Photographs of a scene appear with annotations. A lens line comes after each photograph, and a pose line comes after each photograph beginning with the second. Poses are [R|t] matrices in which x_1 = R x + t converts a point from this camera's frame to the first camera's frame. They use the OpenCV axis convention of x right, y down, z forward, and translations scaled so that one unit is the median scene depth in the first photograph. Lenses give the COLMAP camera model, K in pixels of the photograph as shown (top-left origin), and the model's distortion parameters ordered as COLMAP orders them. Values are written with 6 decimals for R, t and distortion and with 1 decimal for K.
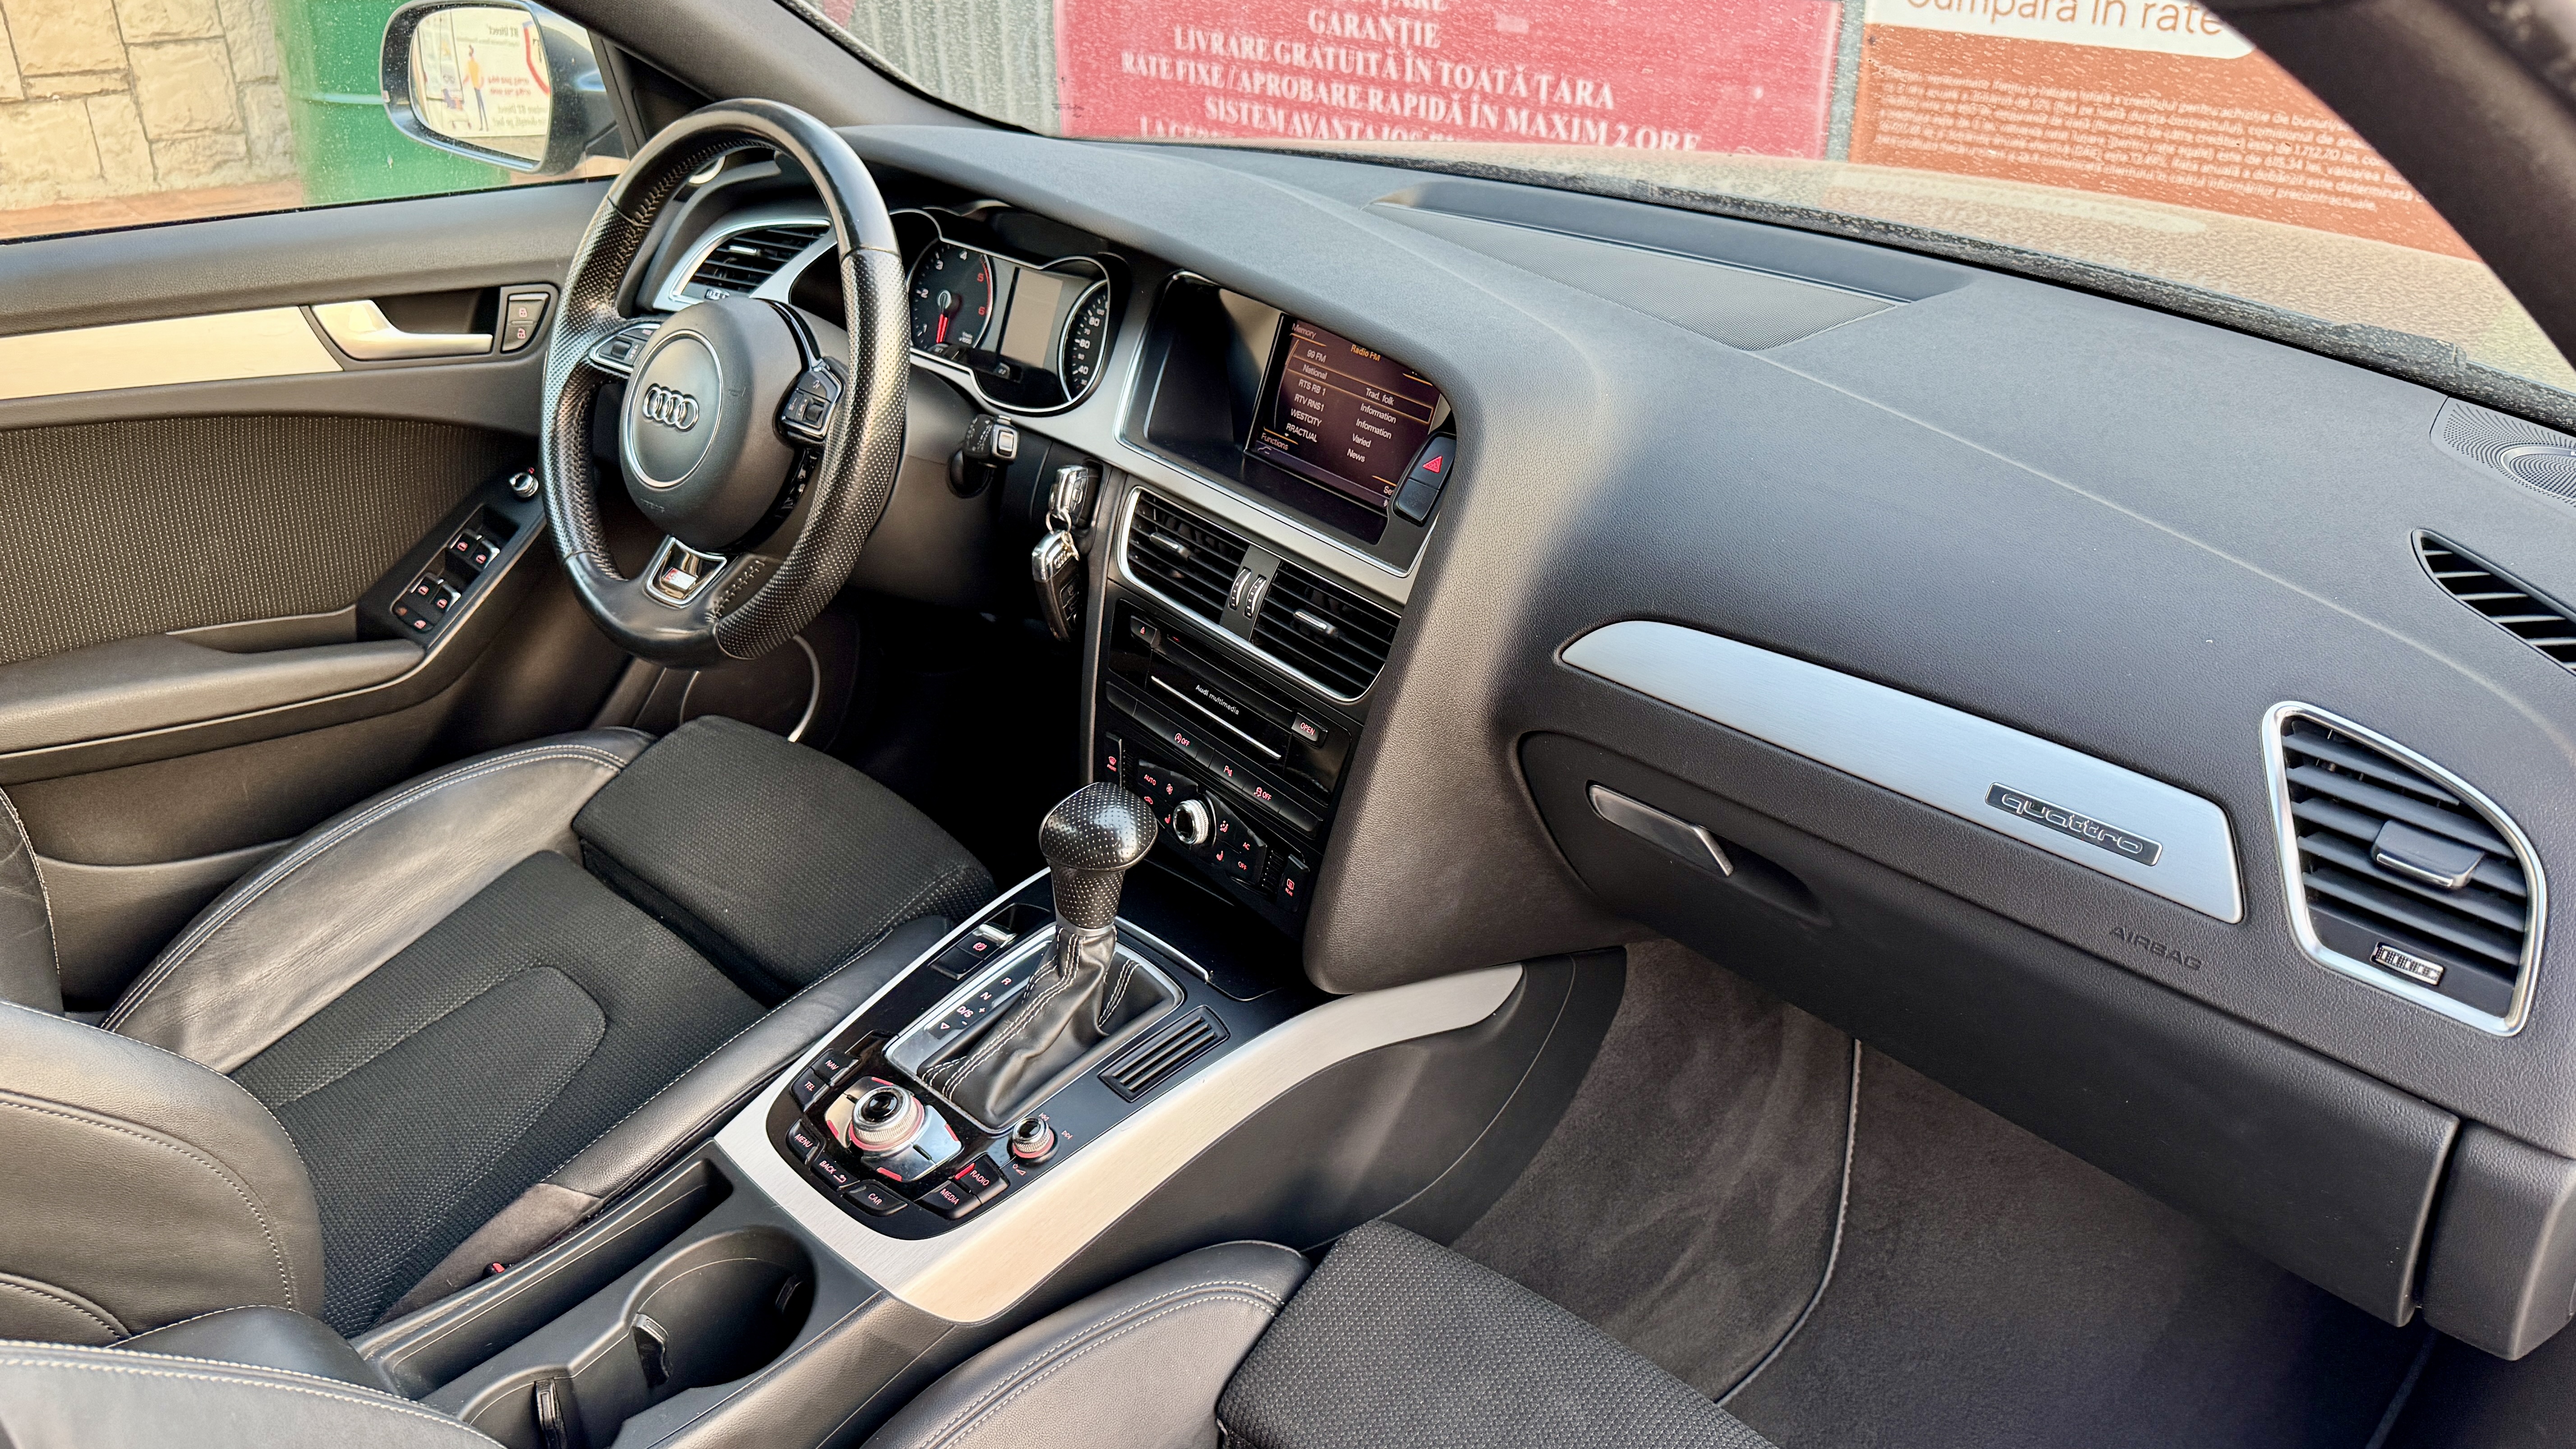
lens RADIAL K [[1727.9, 0, 1182.6], [0, 1727.9, 728.5], [0, 0, 1]] dist [0.063029, -0.087698]
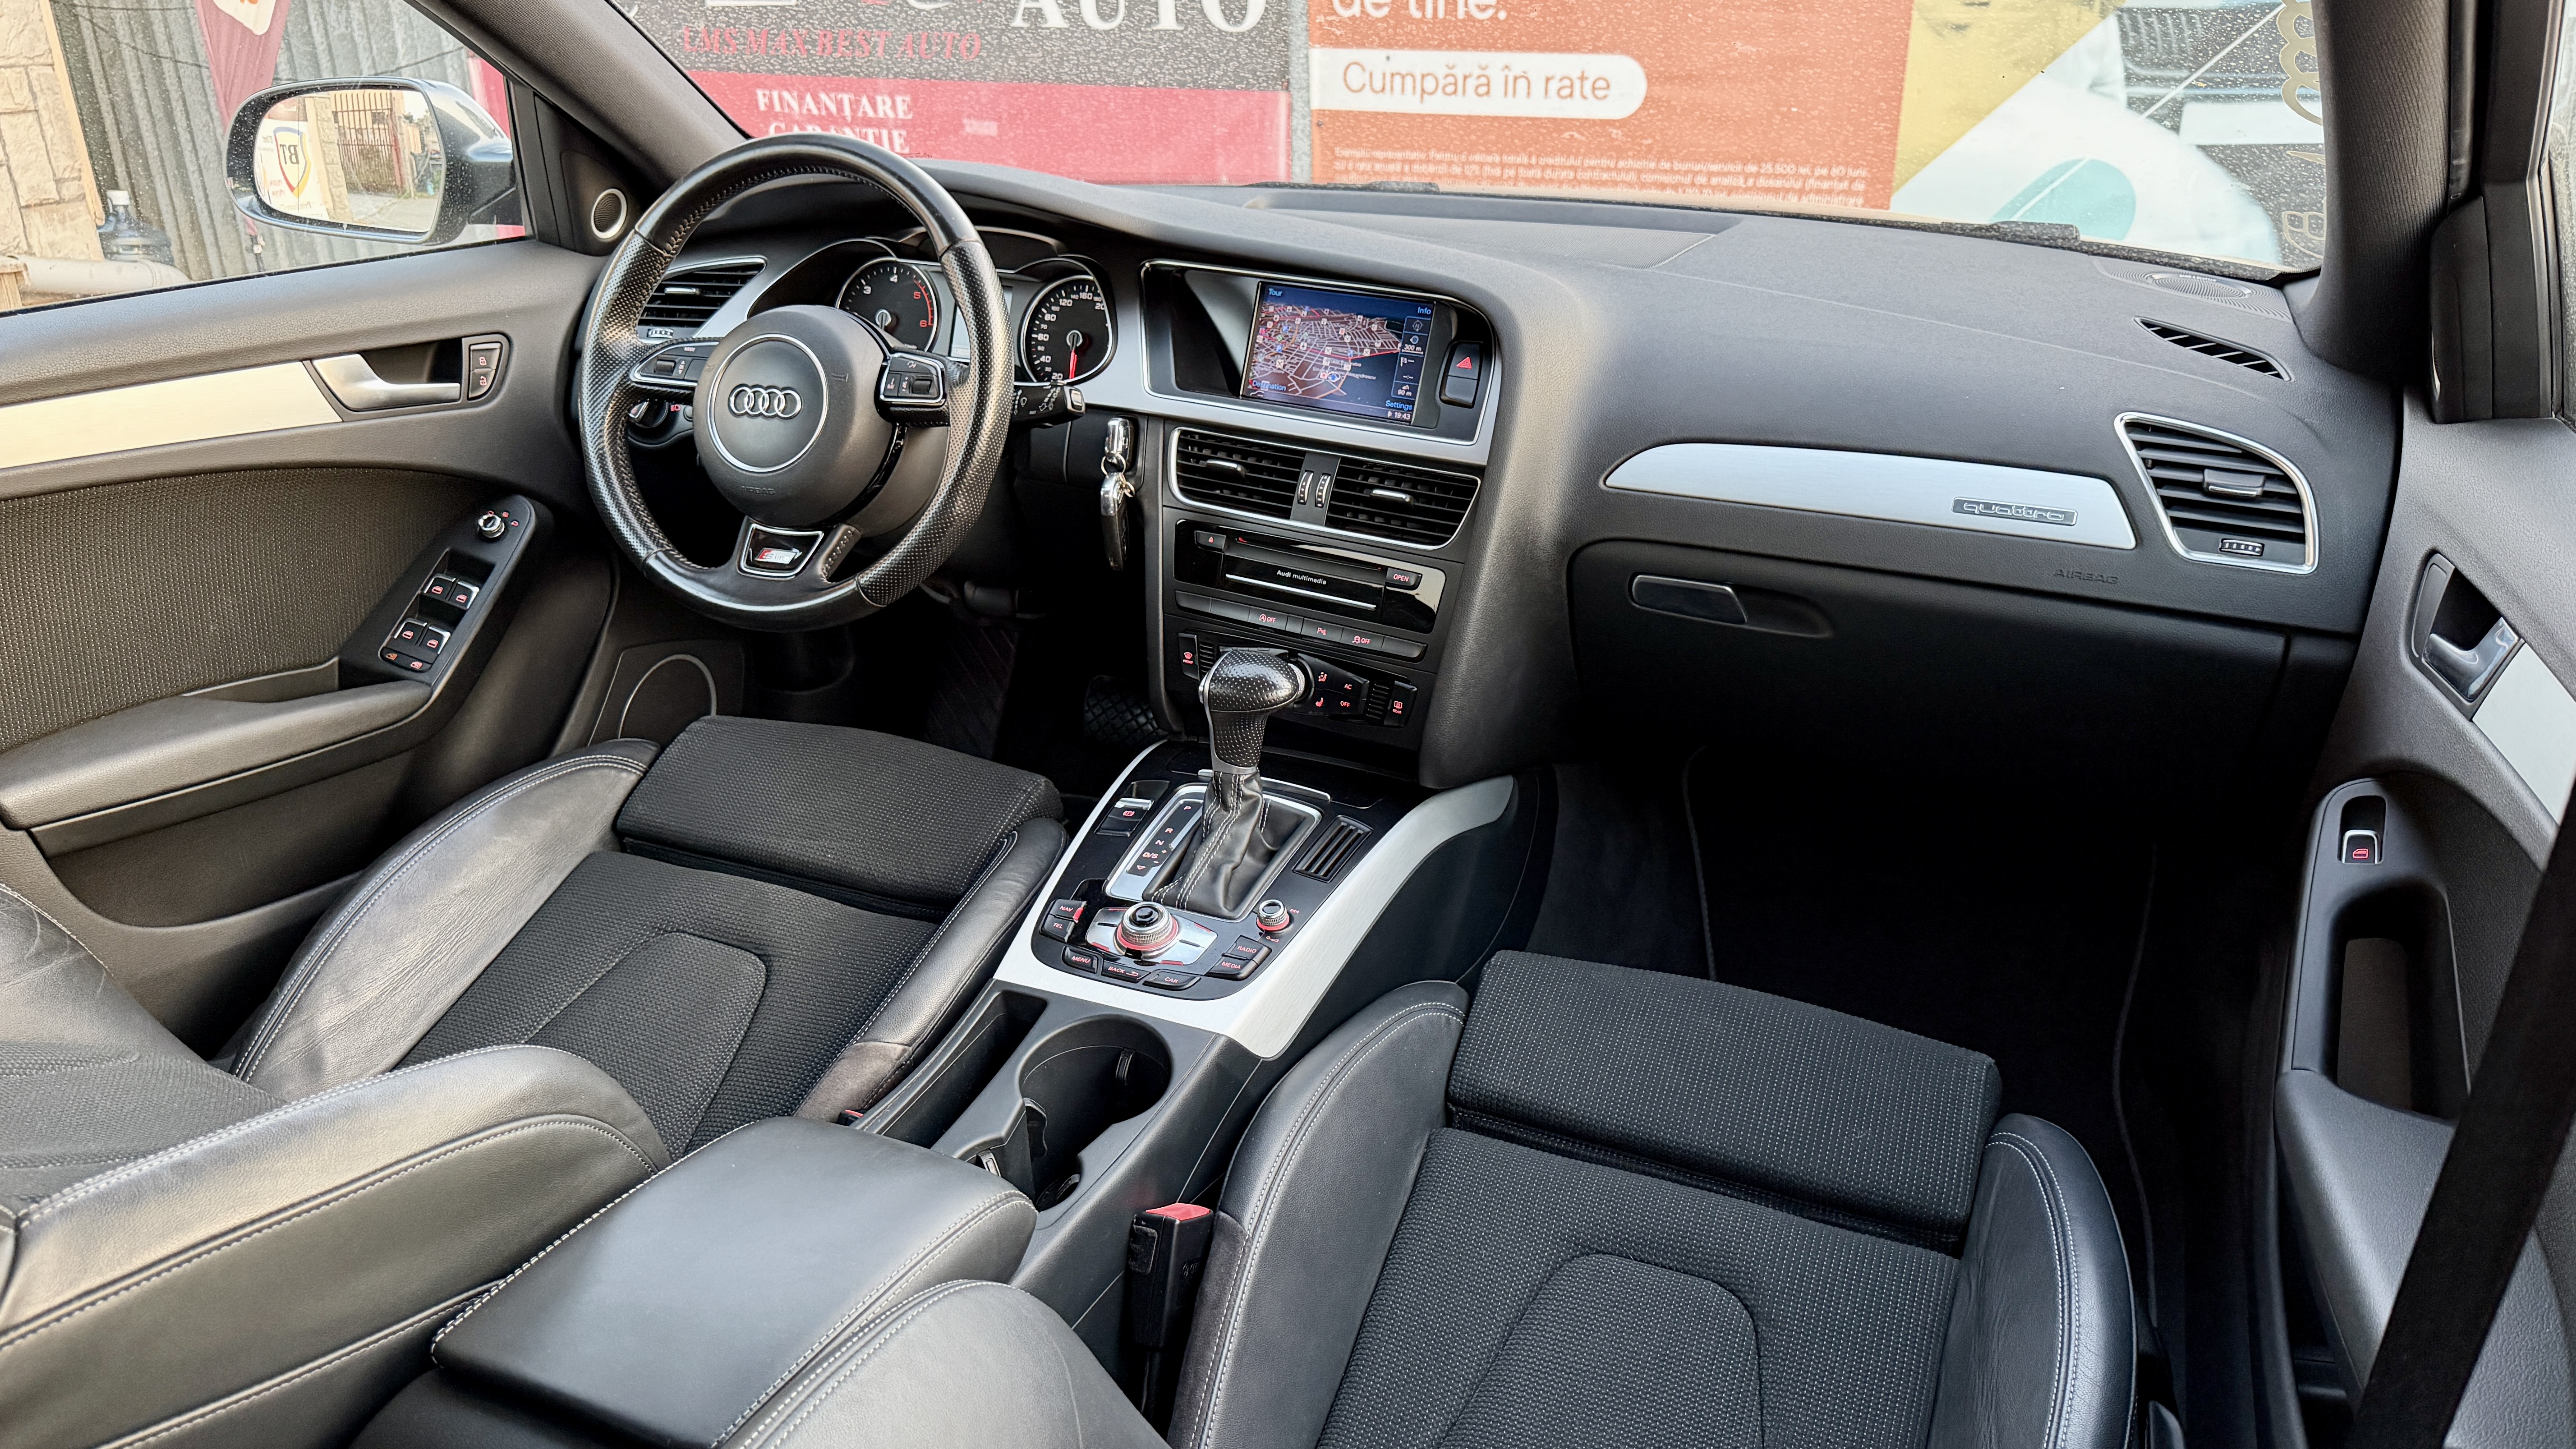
lens RADIAL K [[1727.9, 0, 1182.6], [0, 1727.9, 728.5], [0, 0, 1]] dist [0.063029, -0.087698]
pose [[0.945930, -0.142632, 0.291327, -0.385025], [0.159729, 0.986517, -0.035641, 0.106543], [-0.282316, 0.080248, 0.955959, -0.140394]]
